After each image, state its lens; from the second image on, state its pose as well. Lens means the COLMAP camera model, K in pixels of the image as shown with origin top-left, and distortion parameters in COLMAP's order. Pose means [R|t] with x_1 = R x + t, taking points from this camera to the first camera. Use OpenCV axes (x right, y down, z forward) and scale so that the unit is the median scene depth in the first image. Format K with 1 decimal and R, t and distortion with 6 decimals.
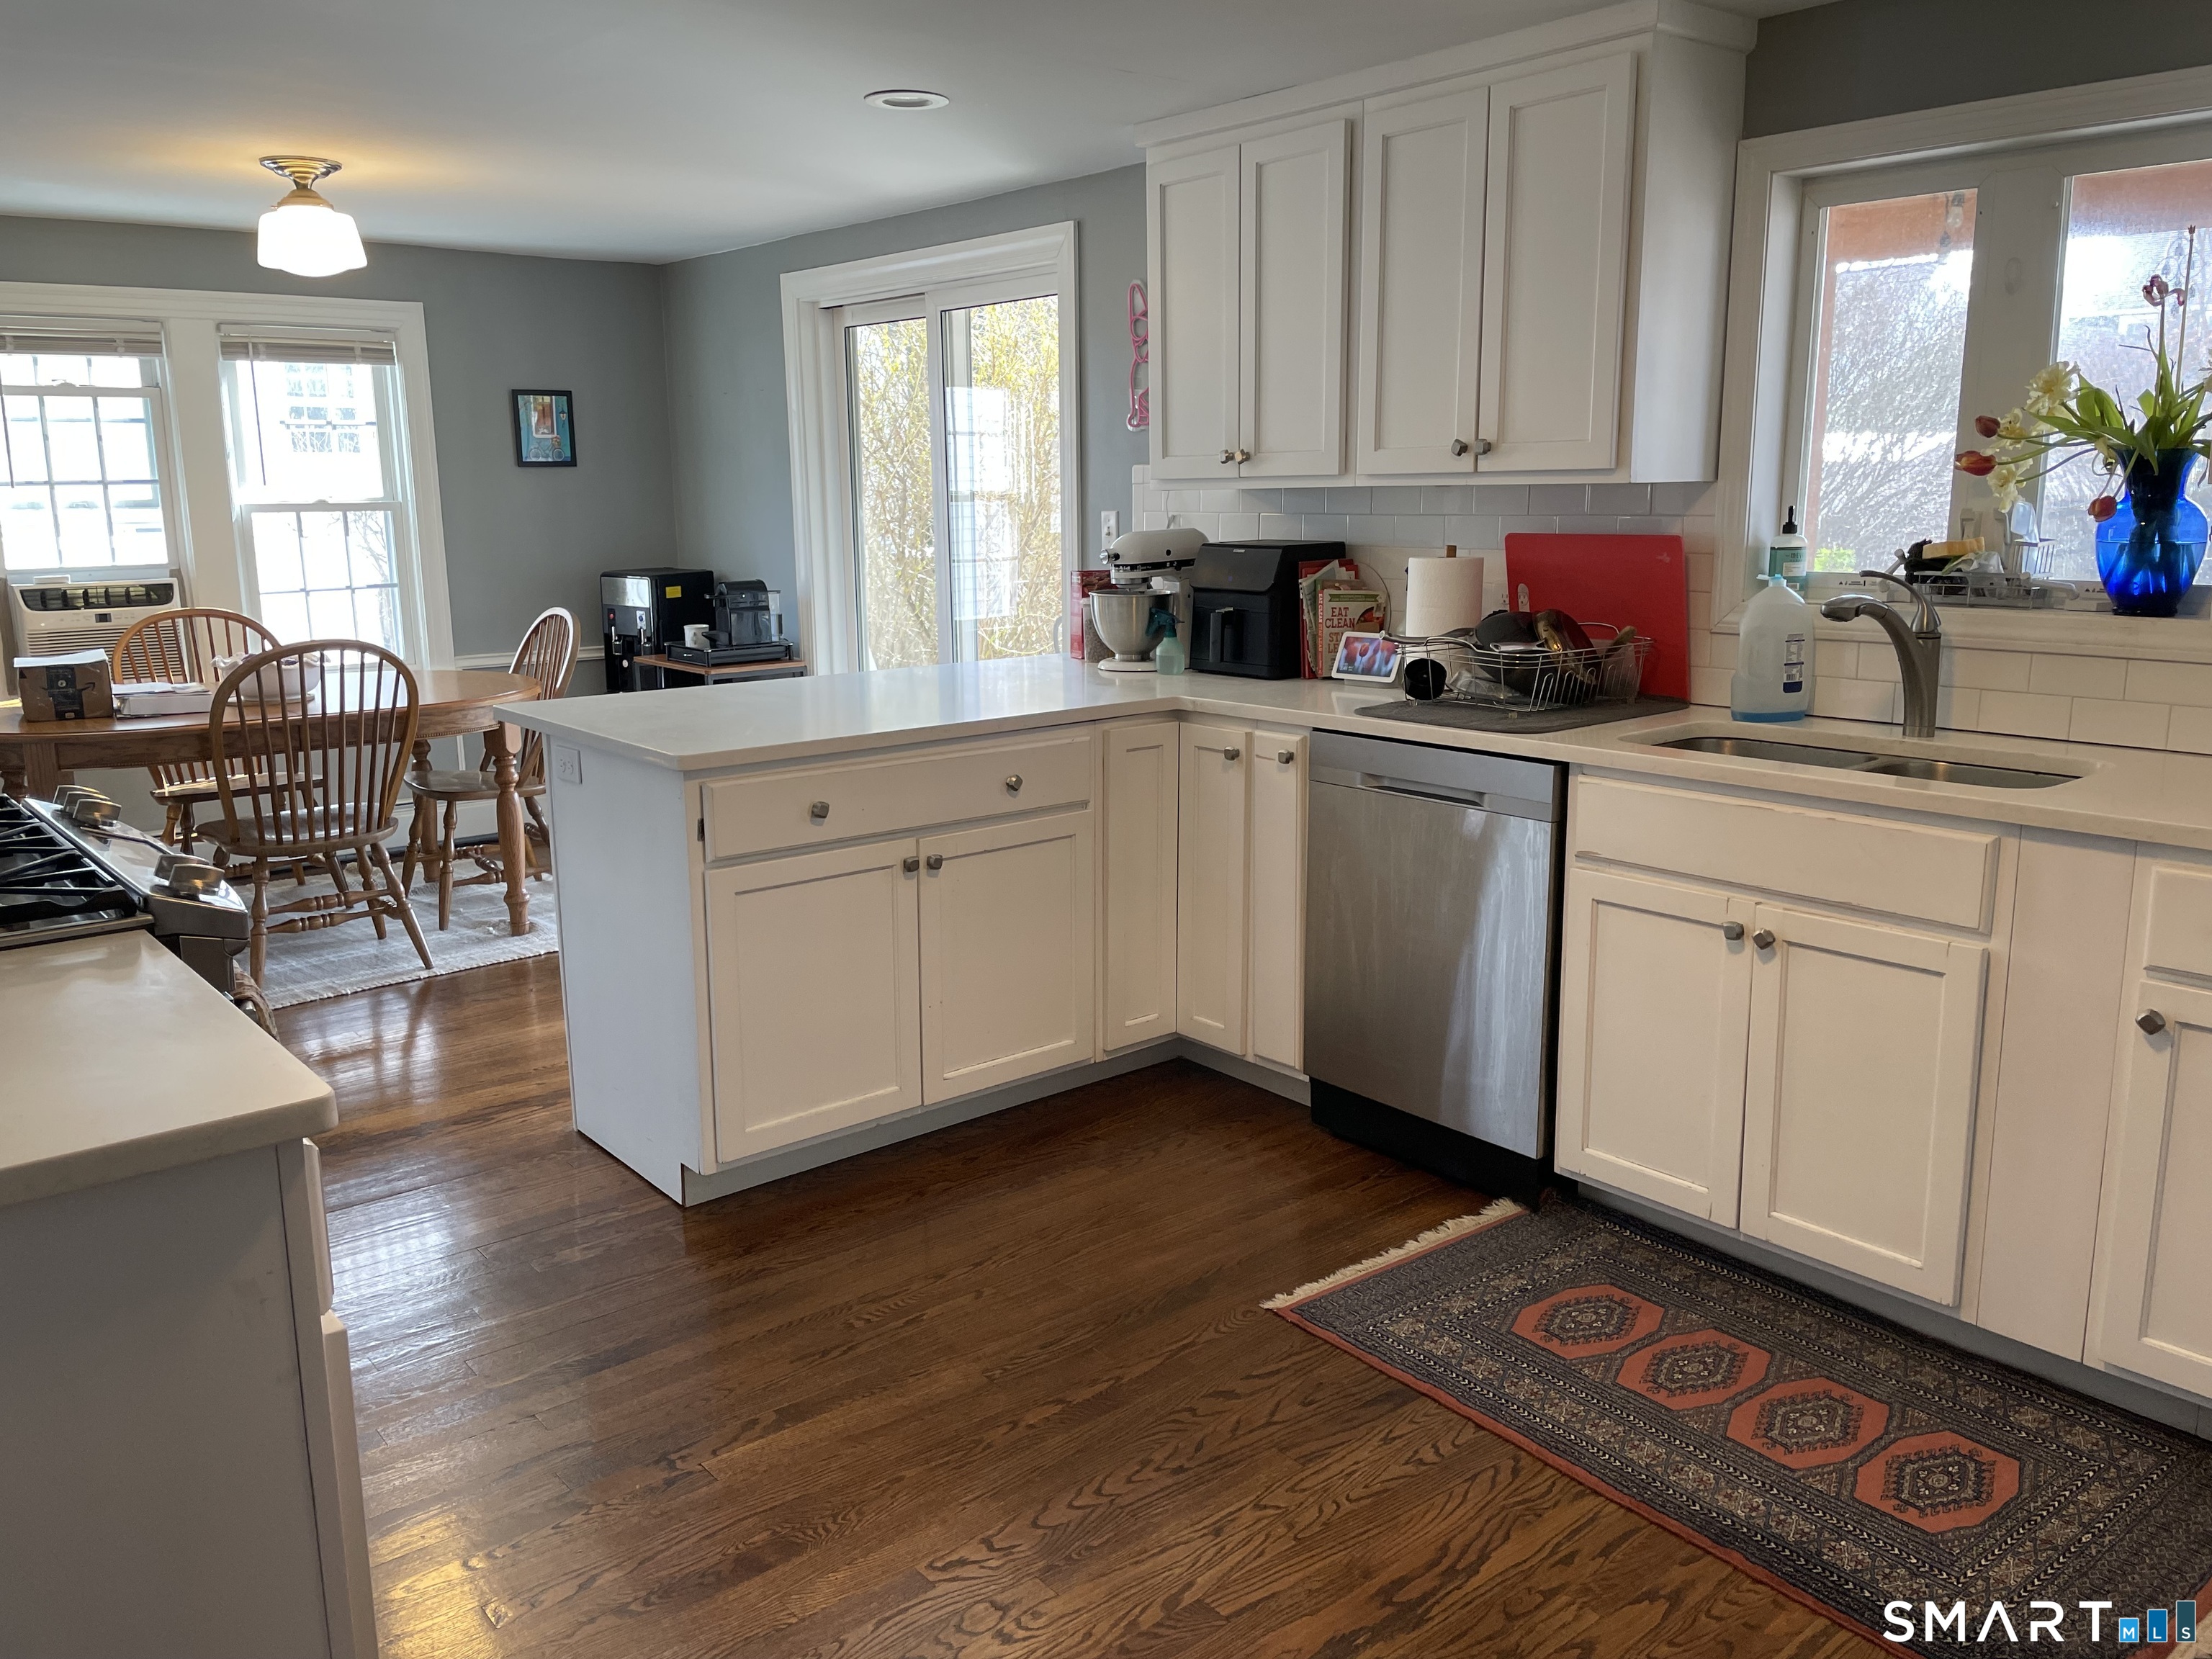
lens RADIAL K [[1709.4, 0, 1106.0], [0, 1709.4, 829.5], [0, 0, 1]] dist [0.006476, -0.000005]
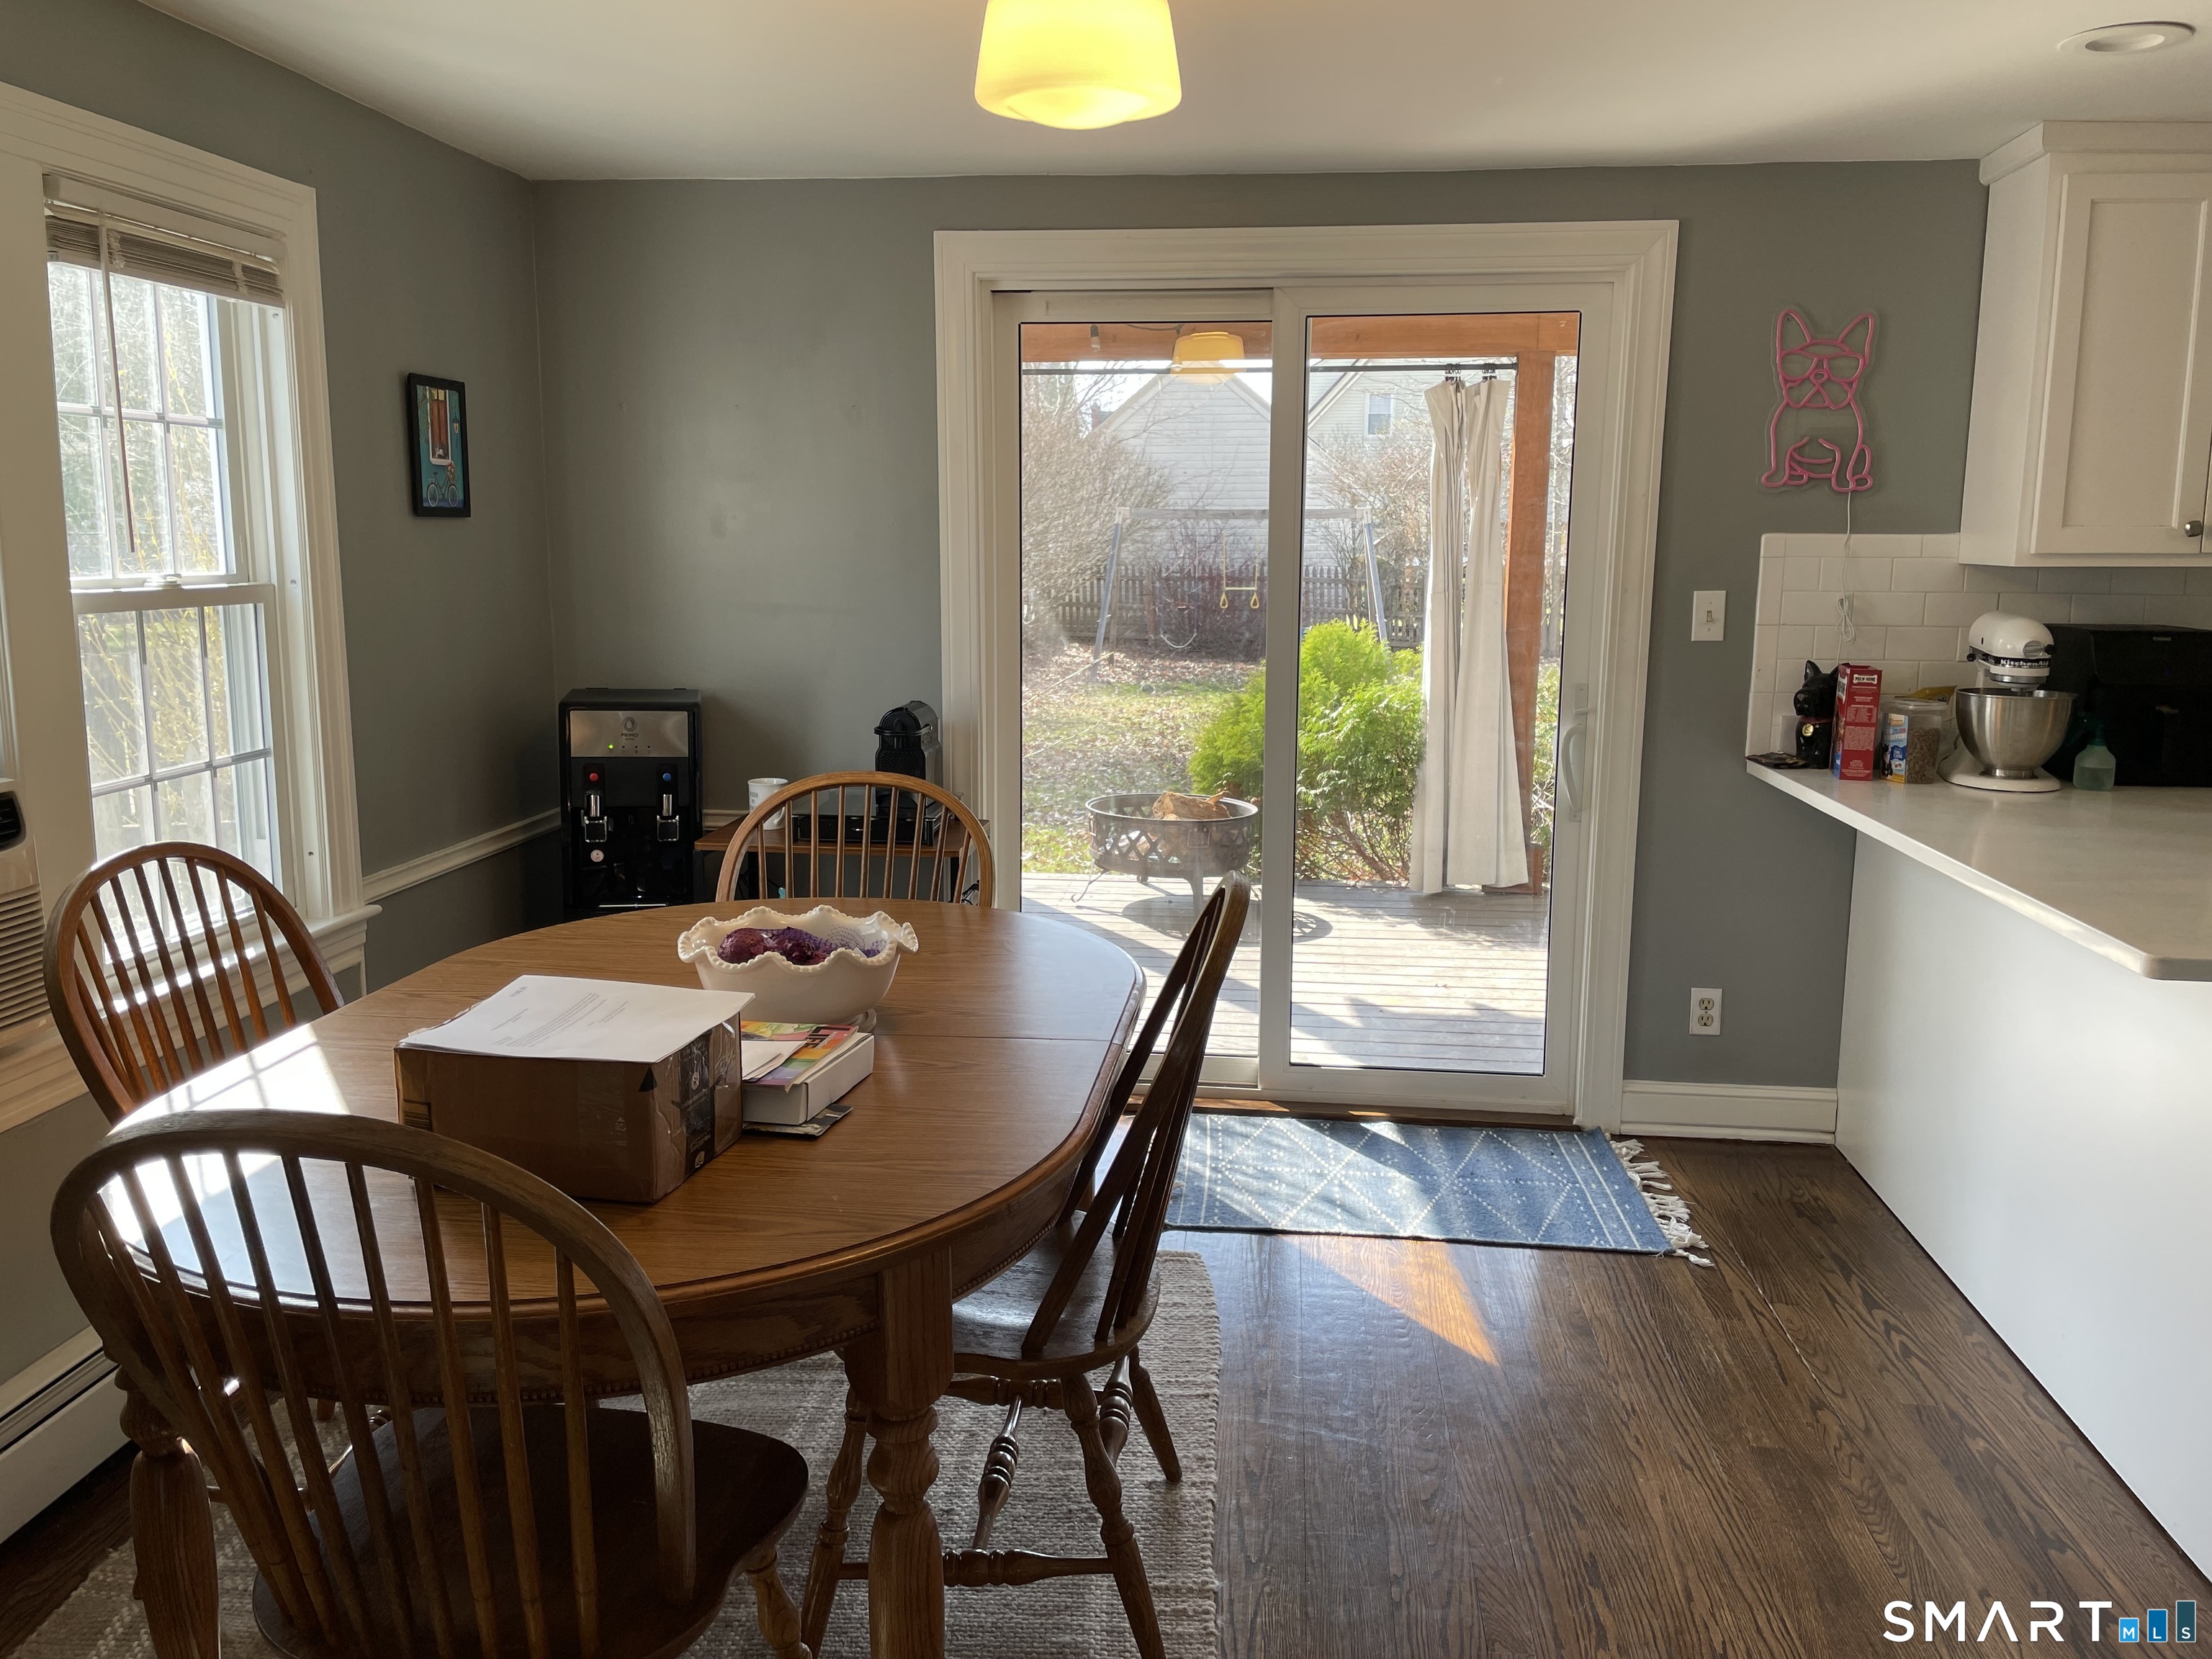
lens RADIAL K [[1709.4, 0, 1106.0], [0, 1709.4, 829.5], [0, 0, 1]] dist [0.006476, -0.000005]
pose [[0.708583, -0.110882, 0.696861, -0.606402], [0.129155, 0.991273, 0.026400, -0.105440], [-0.693707, 0.071296, 0.716720, 0.493798]]
